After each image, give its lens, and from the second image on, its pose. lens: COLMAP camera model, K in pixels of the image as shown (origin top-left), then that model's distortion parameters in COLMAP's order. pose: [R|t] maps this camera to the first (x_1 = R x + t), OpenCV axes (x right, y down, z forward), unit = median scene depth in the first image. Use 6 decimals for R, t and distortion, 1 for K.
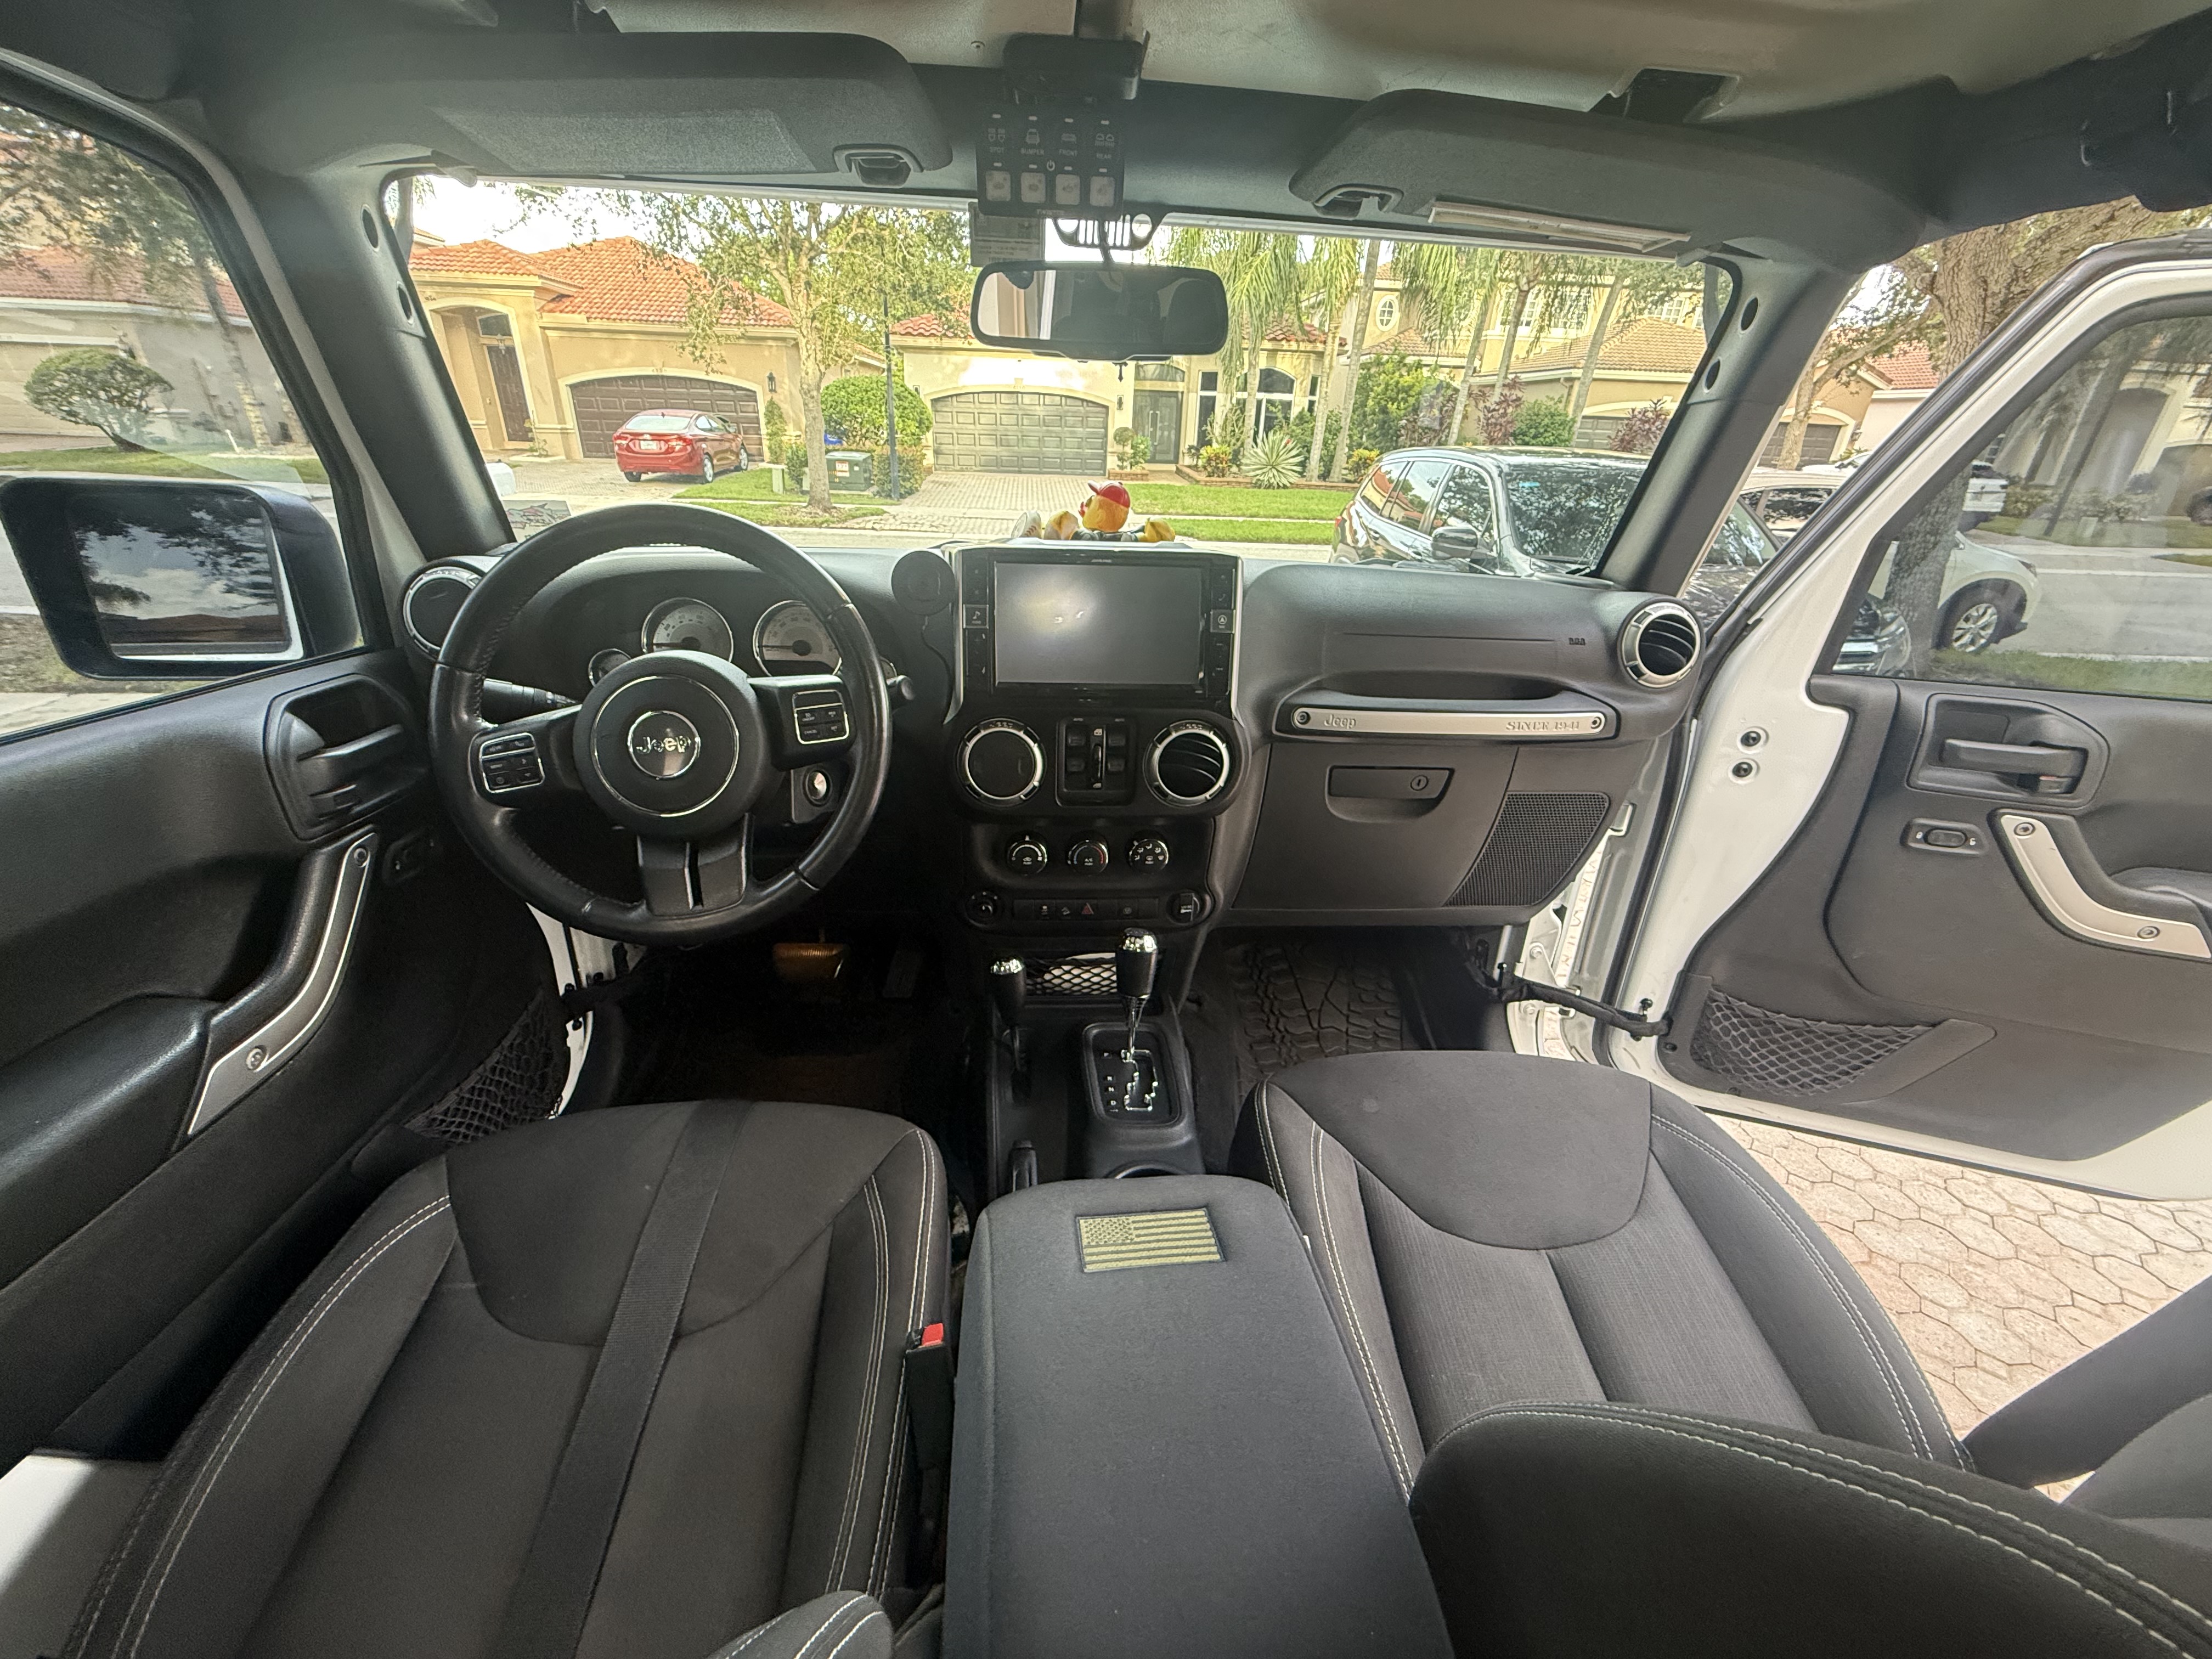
lens RADIAL K [[888.8, 0, 1101.3], [0, 888.8, 829.2], [0, 0, 1]] dist [0.003338, 0.000589]
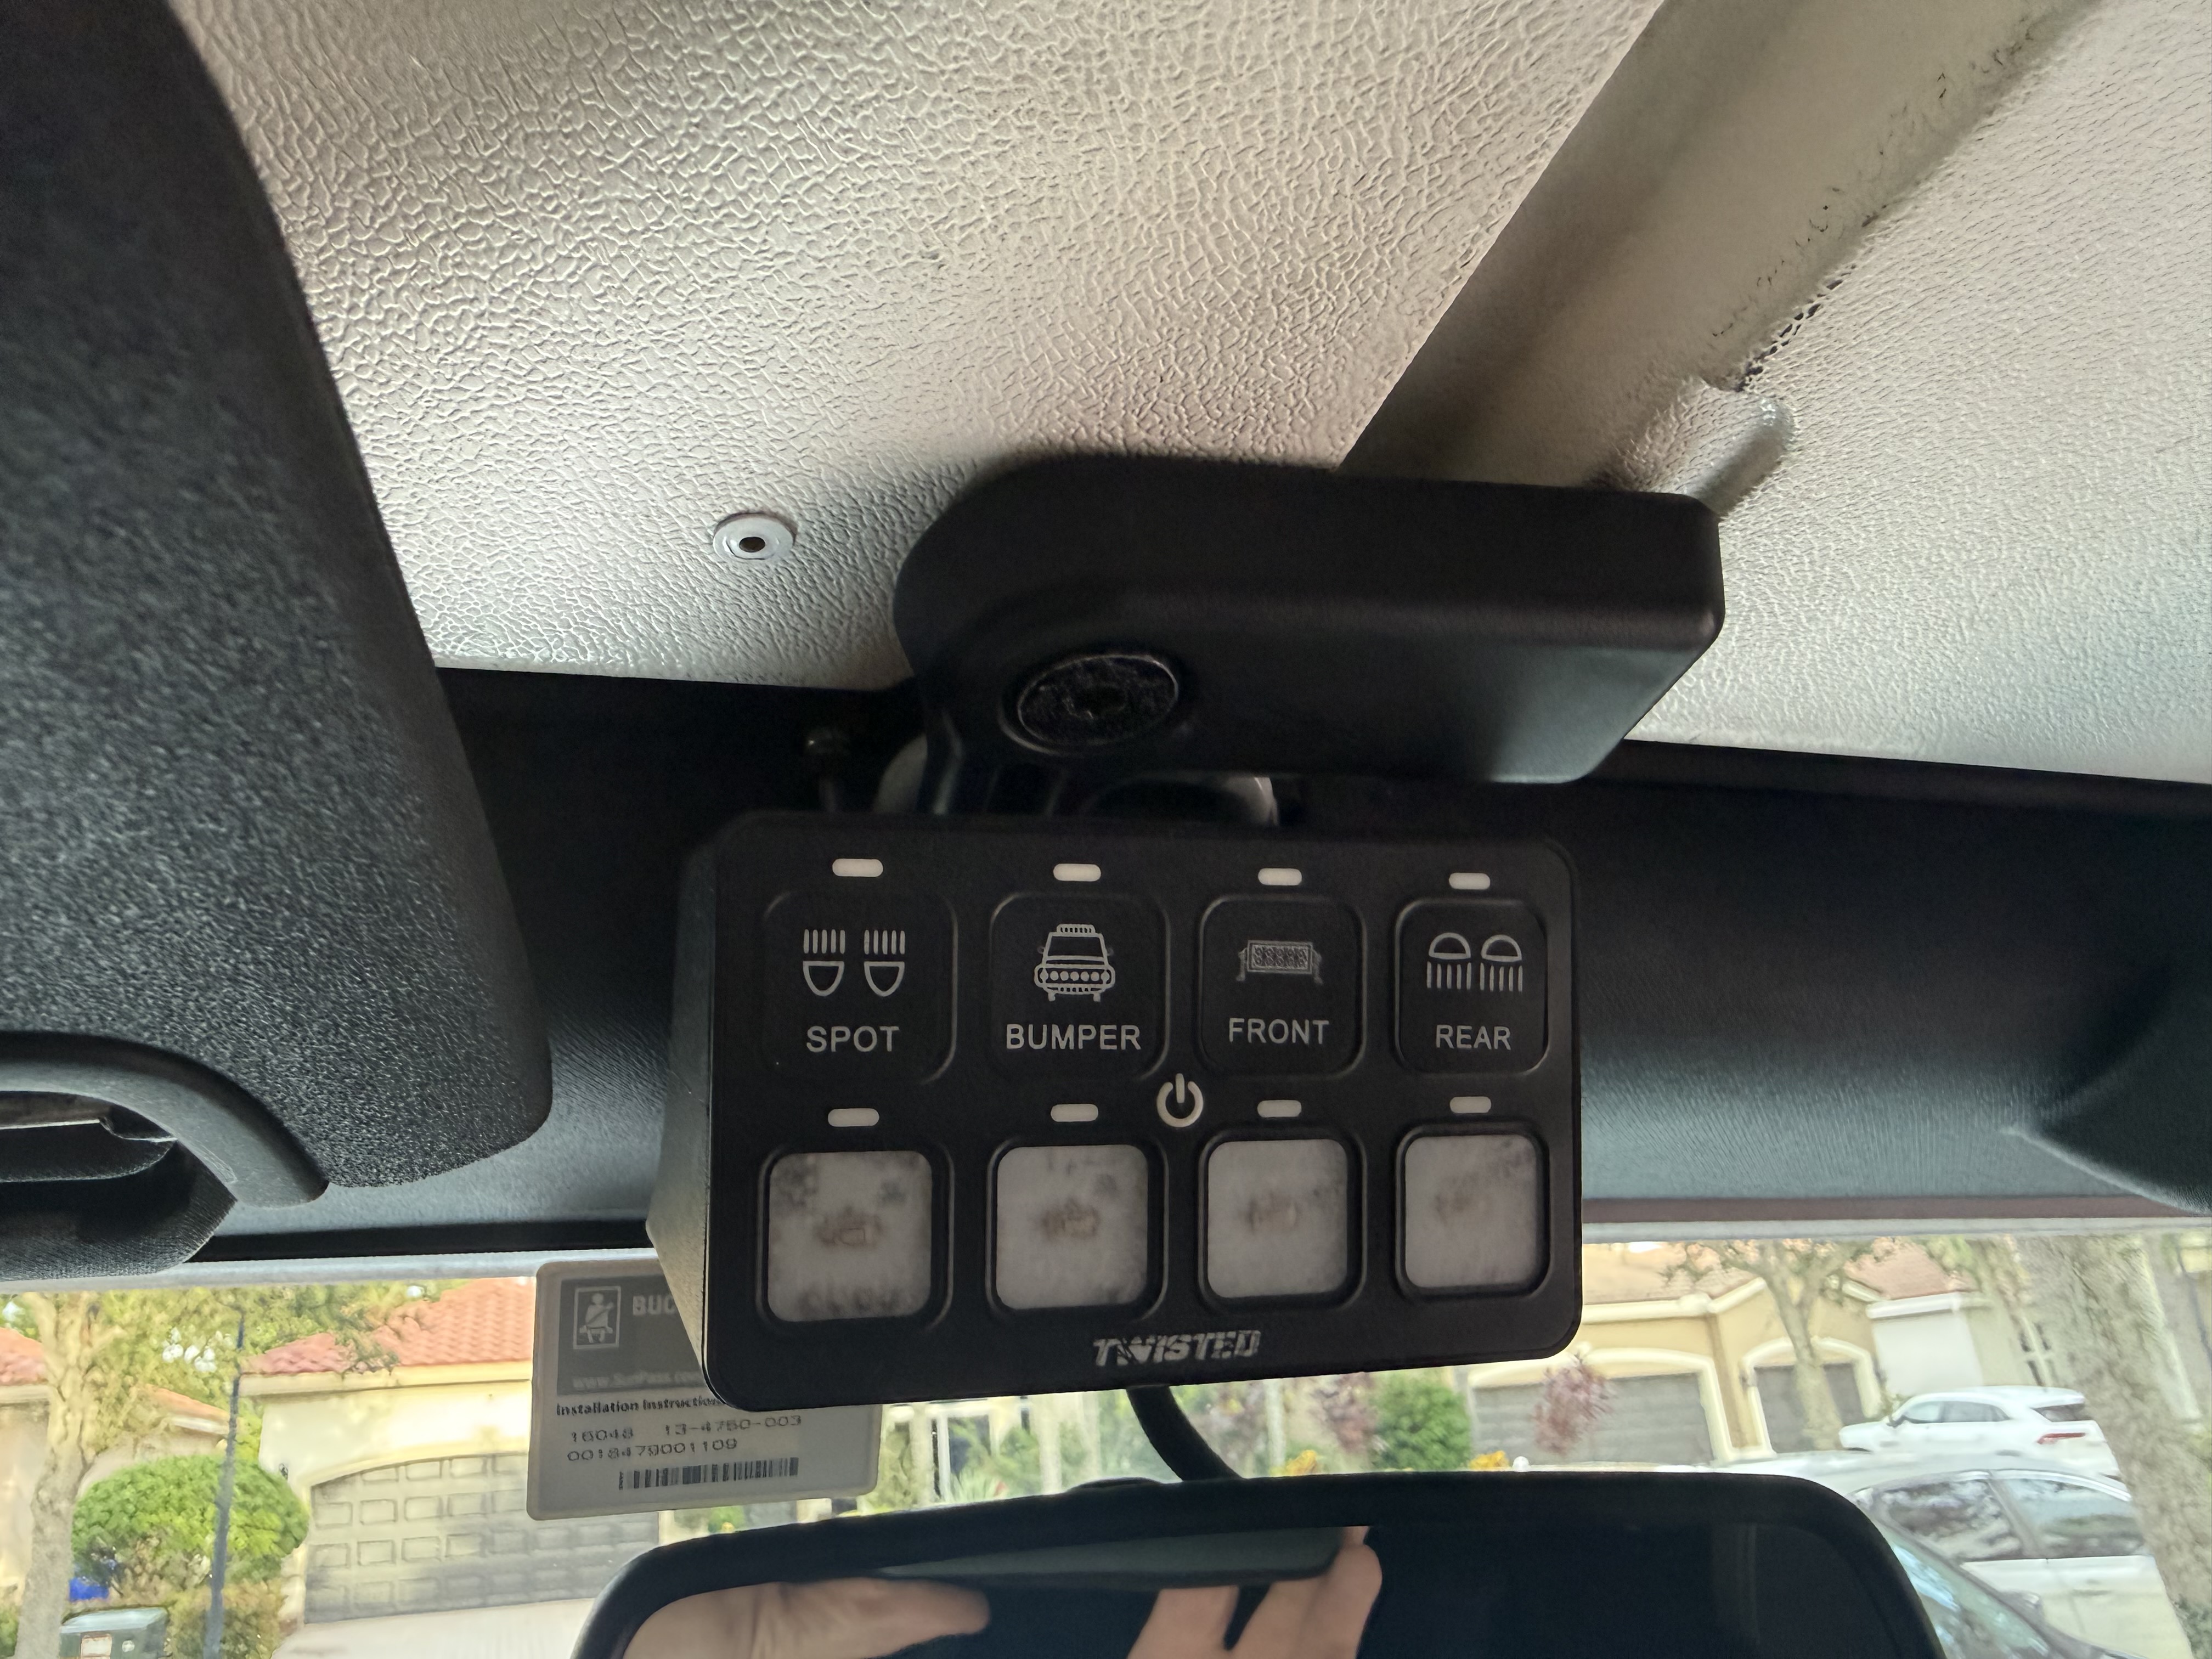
lens RADIAL K [[1655.3, 0, 976.8], [0, 1655.3, 825.6], [0, 0, 1]] dist [-0.002128, 0.002523]
pose [[0.977444, -0.029032, 0.209192, -0.104121], [0.169930, 0.696281, -0.697364, -0.396769], [-0.125410, 0.717182, 0.685509, 0.525022]]
